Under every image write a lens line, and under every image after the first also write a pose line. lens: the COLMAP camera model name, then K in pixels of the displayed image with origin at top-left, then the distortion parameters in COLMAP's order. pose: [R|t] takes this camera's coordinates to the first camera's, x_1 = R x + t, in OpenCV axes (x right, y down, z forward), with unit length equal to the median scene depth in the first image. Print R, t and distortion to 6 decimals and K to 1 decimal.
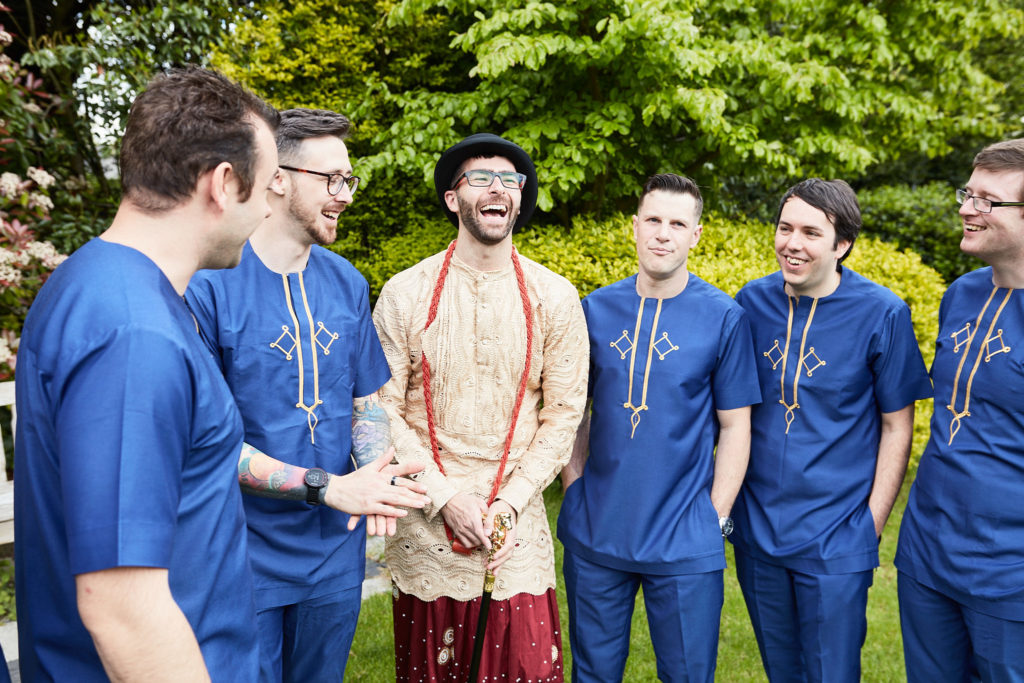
lens RADIAL K [[1057.8, 0, 506.2], [0, 1057.8, 317.9], [0, 0, 1]] dist [0.026487, 0.000000]
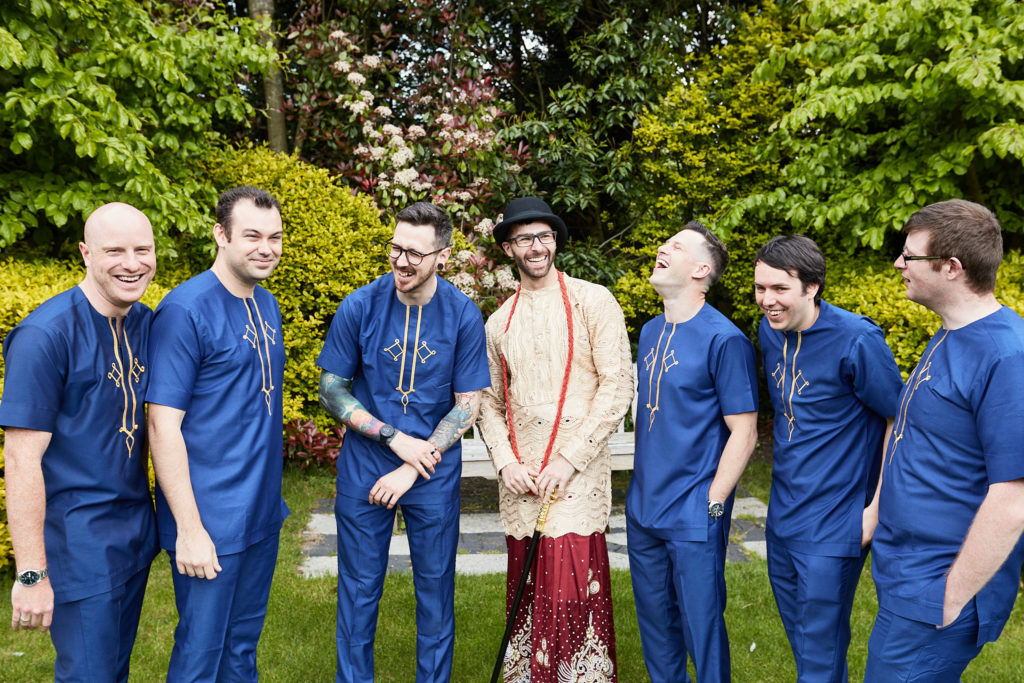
lens RADIAL K [[1057.8, 0, 536.4], [0, 1057.8, 336.0], [0, 0, 1]] dist [0.026487, 0.000000]
pose [[0.840671, 0.041775, -0.539933, 0.340238], [-0.046921, 0.998890, 0.004229, -0.001075], [0.539510, 0.021779, 0.841698, -0.082153]]
